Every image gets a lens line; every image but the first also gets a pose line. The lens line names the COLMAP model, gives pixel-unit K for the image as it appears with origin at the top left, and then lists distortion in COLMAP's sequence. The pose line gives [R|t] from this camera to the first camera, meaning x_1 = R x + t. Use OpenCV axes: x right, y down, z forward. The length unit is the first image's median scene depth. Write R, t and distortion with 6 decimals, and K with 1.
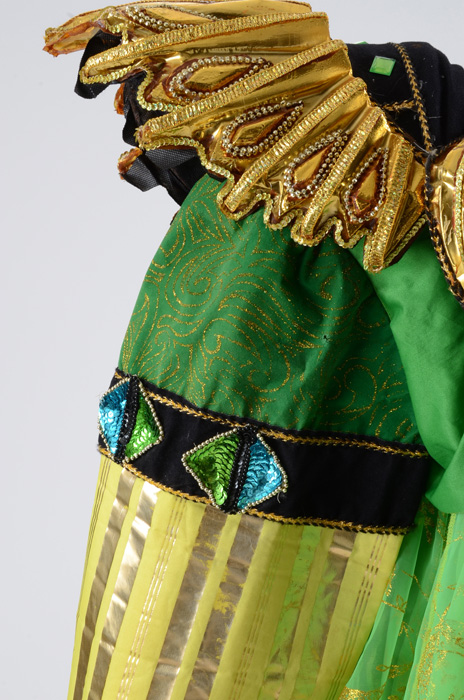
lens RADIAL K [[1329.6, 0, 231.7], [0, 1329.6, 352.8], [0, 0, 1]] dist [0.277751, 0.000000]
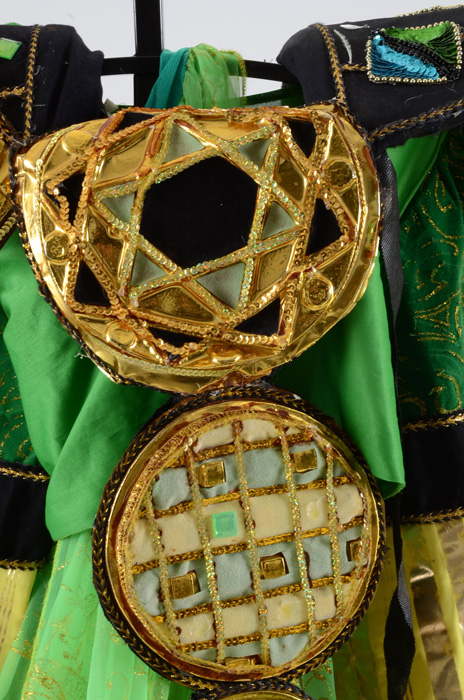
lens RADIAL K [[1859.4, 0, 233.3], [0, 1859.4, 351.4], [0, 0, 1]] dist [0.636638, 0.000000]
pose [[0.990213, 0.018761, -0.138299, 0.447125], [-0.027277, 0.997829, -0.059937, 0.064573], [0.136874, 0.063123, 0.988575, -0.238807]]
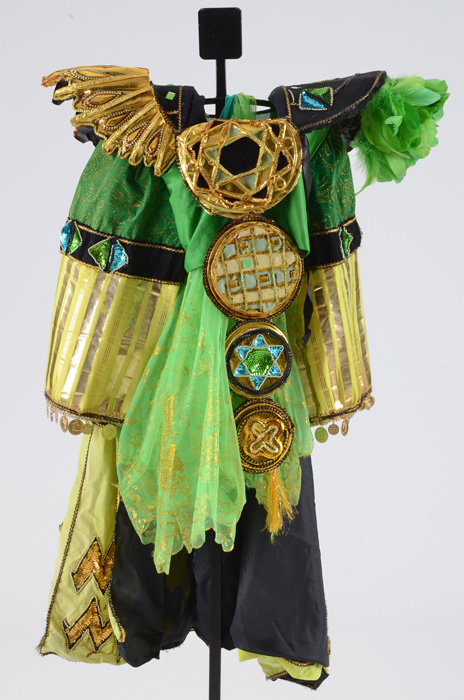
lens RADIAL K [[2409.0, 0, 232.1], [0, 2409.0, 365.5], [0, 0, 1]] dist [1.016463, 0.000000]
pose [[0.988913, 0.029374, -0.145559, 0.912431], [-0.034833, 0.998777, -0.035099, 0.452346], [0.144350, 0.039780, 0.988727, -3.512123]]
